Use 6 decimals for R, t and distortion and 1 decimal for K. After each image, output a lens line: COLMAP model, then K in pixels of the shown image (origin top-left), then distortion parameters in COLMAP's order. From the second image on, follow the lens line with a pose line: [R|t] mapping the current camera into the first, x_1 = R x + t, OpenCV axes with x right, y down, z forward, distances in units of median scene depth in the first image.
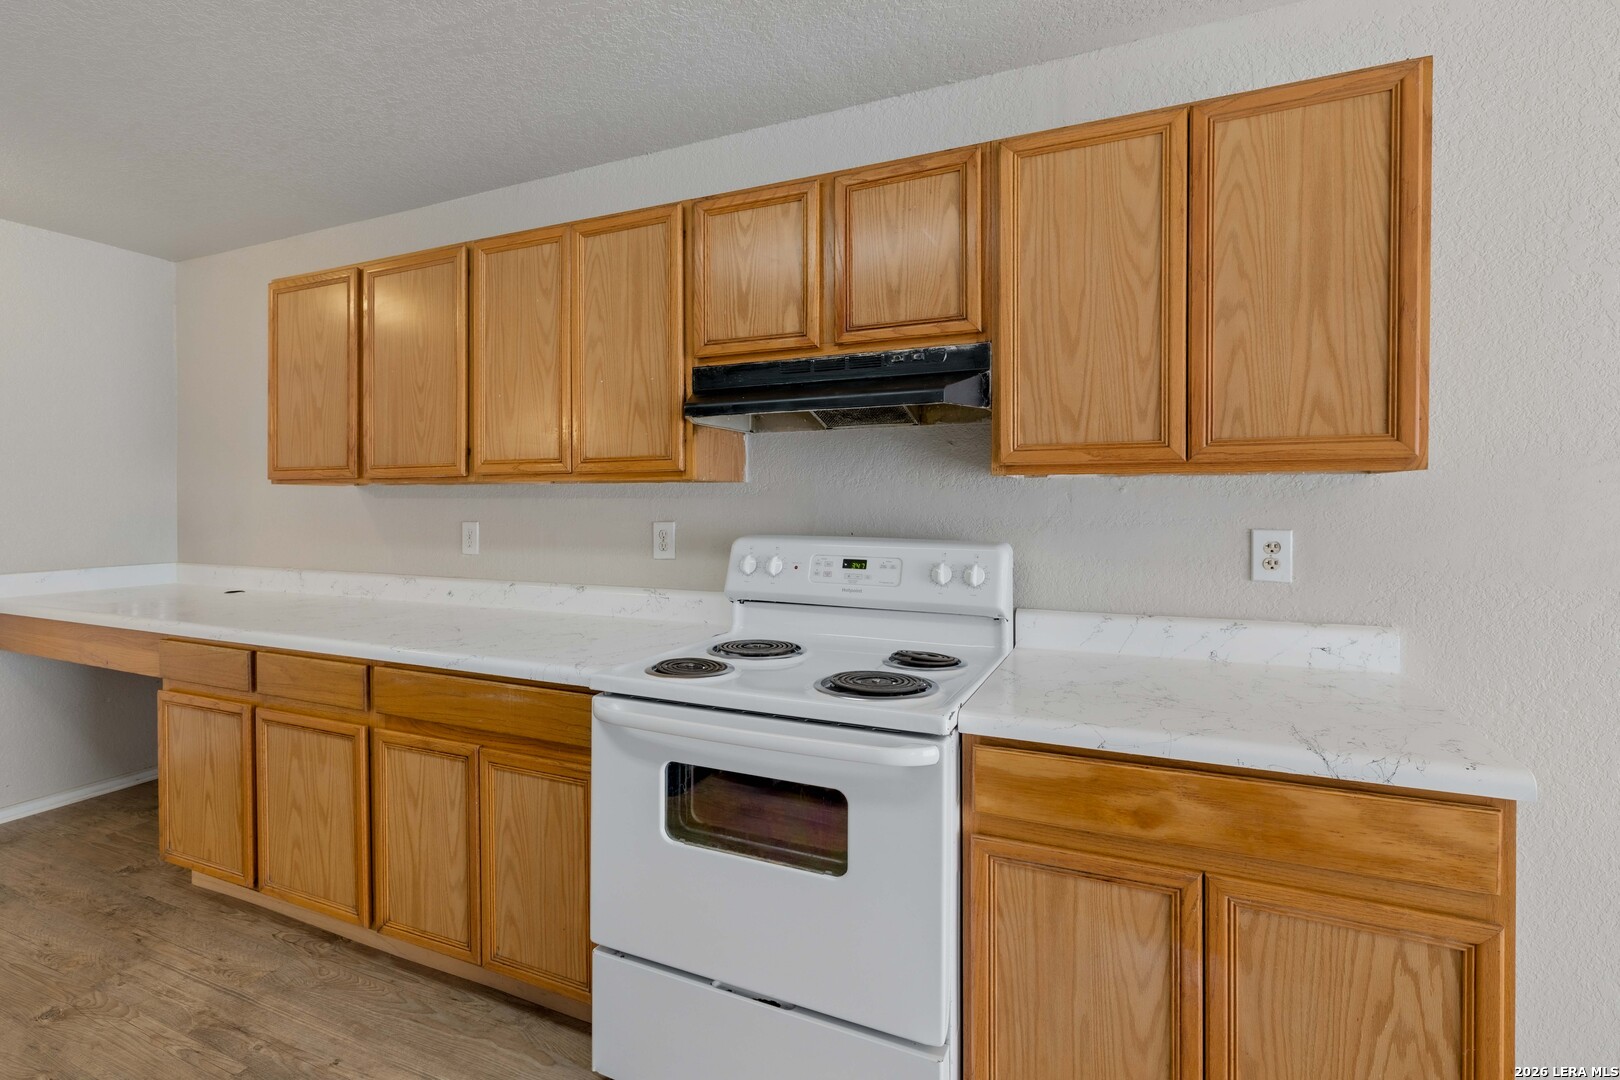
lens RADIAL K [[708.2, 0, 789.6], [0, 708.2, 497.1], [0, 0, 1]] dist [-0.004624, 0.002750]
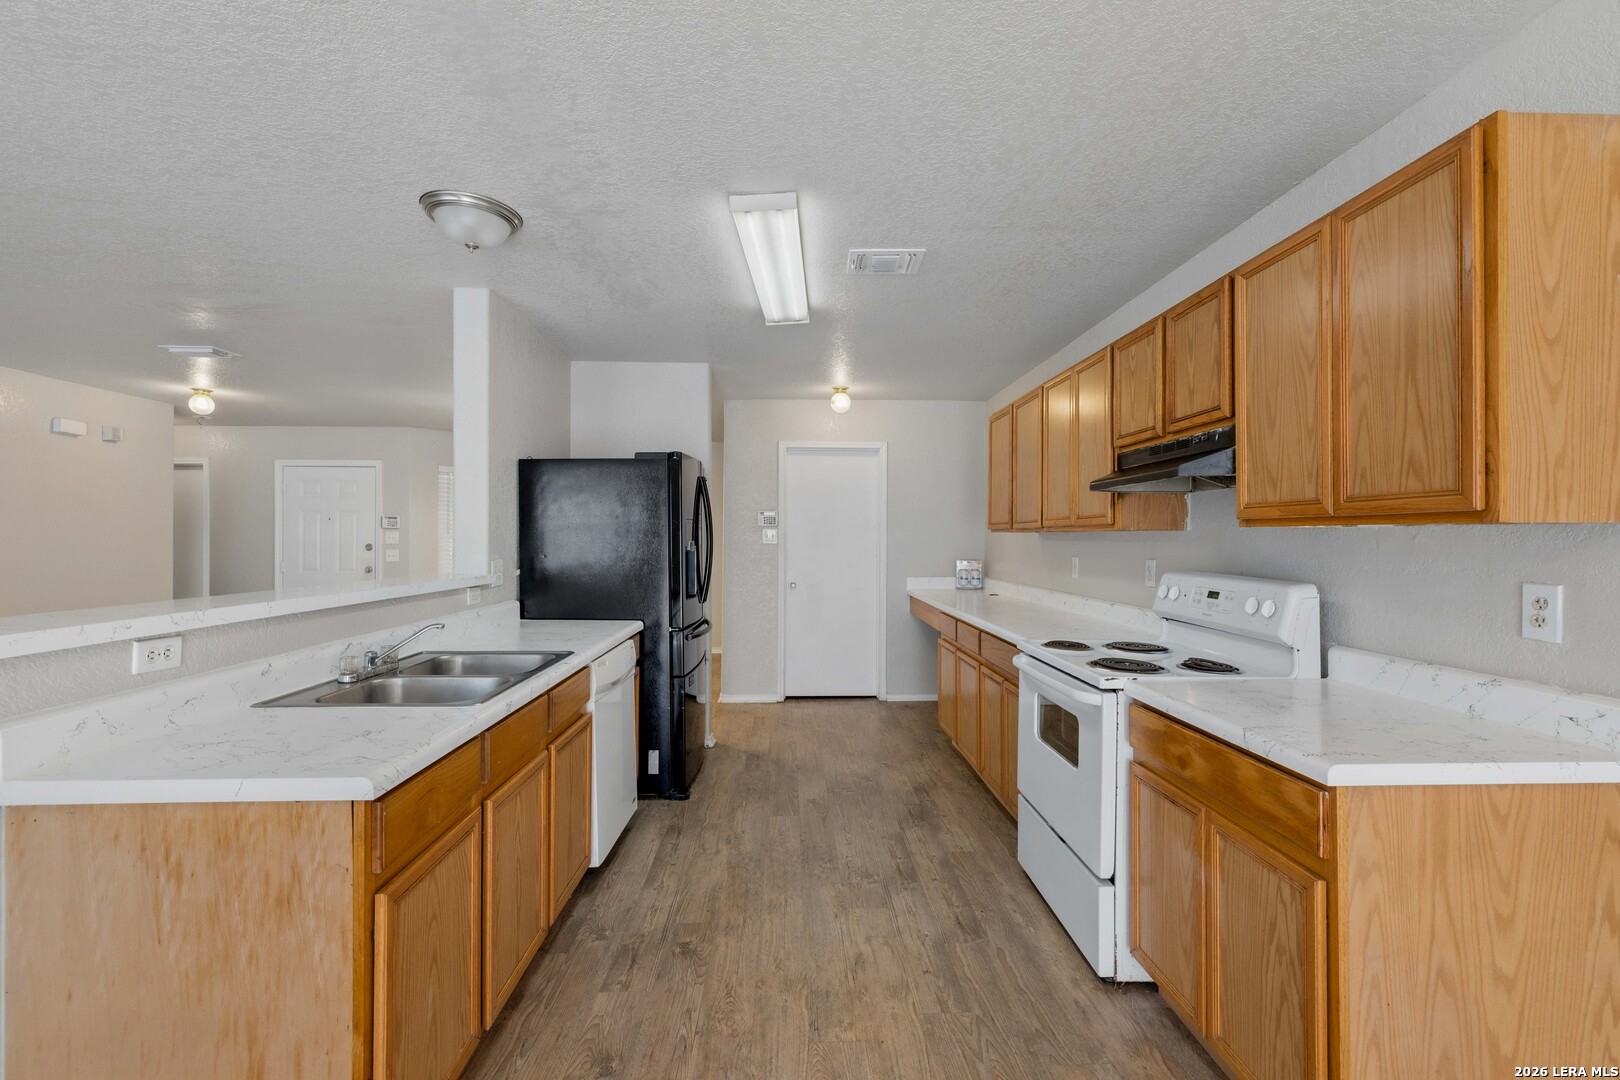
lens RADIAL K [[708.2, 0, 815.4], [0, 708.2, 538.8], [0, 0, 1]] dist [-0.004624, 0.002750]
pose [[0.435974, 0.005404, -0.899943, 1.022950], [-0.003690, 0.999984, 0.004217, -0.011620], [0.899952, 0.001482, 0.435987, -0.230290]]
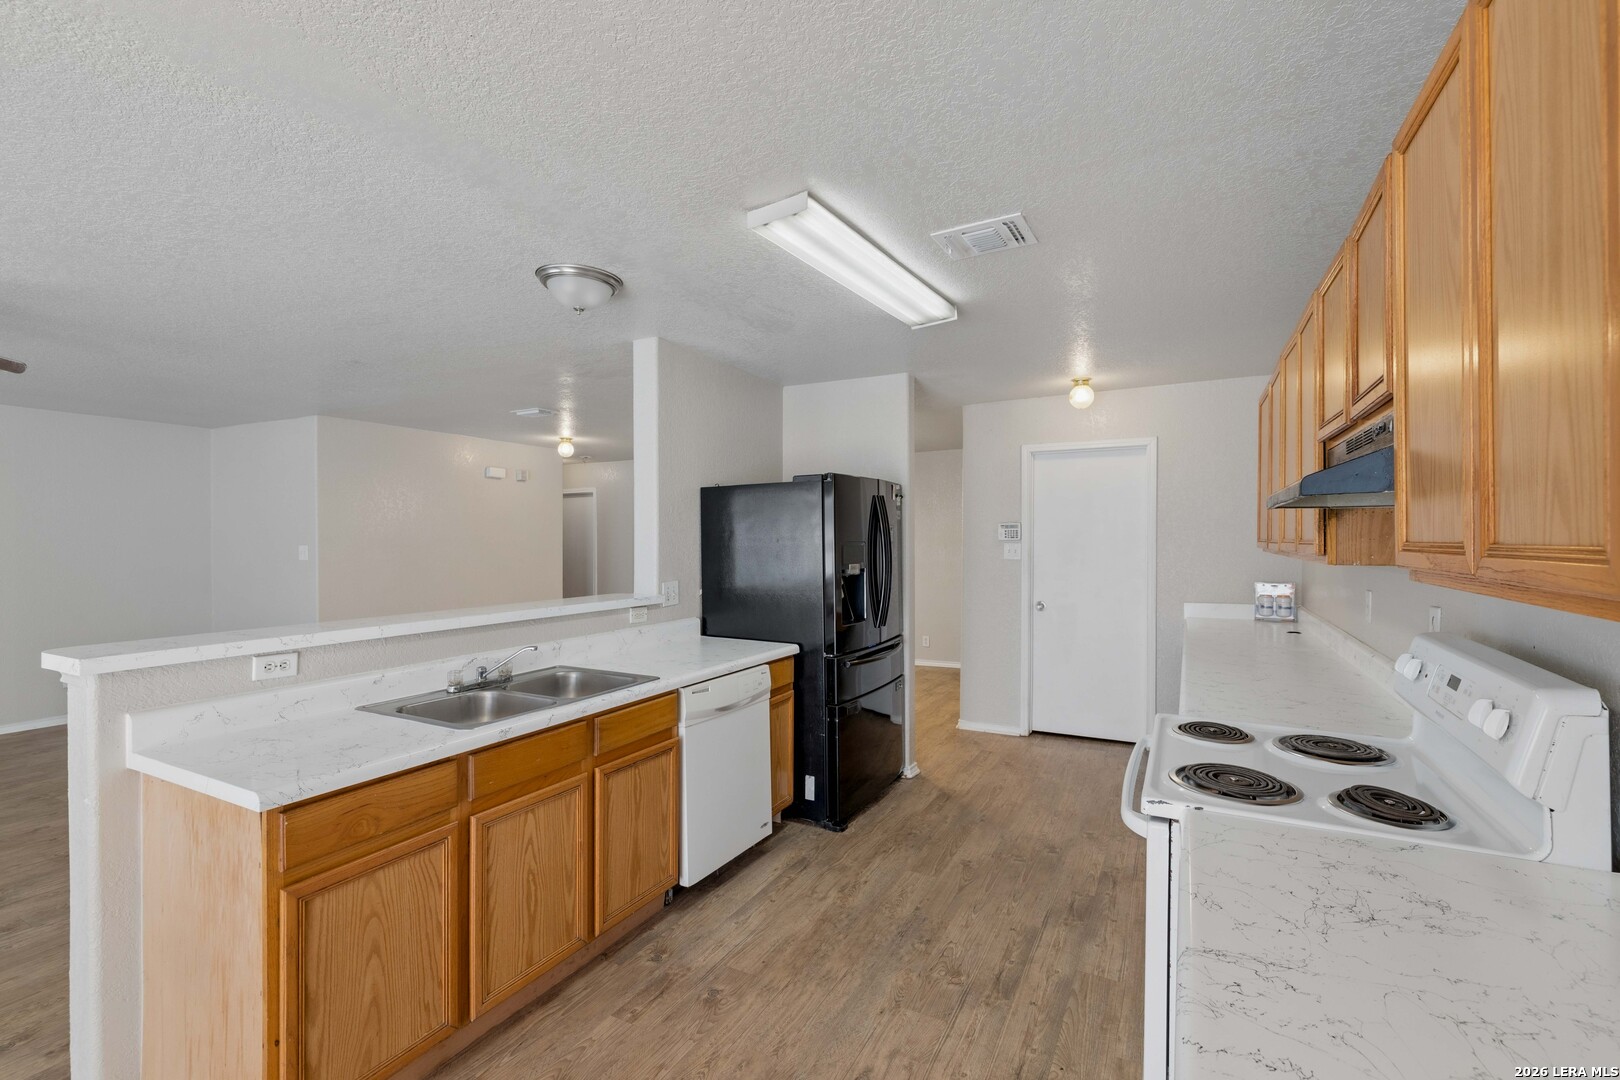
lens RADIAL K [[708.2, 0, 813.5], [0, 708.2, 540.4], [0, 0, 1]] dist [-0.004624, 0.002750]
pose [[-0.073452, 0.006343, -0.997279, 0.994517], [0.004075, 0.999973, 0.006061, -0.079096], [0.997290, -0.003619, -0.073476, 0.435418]]
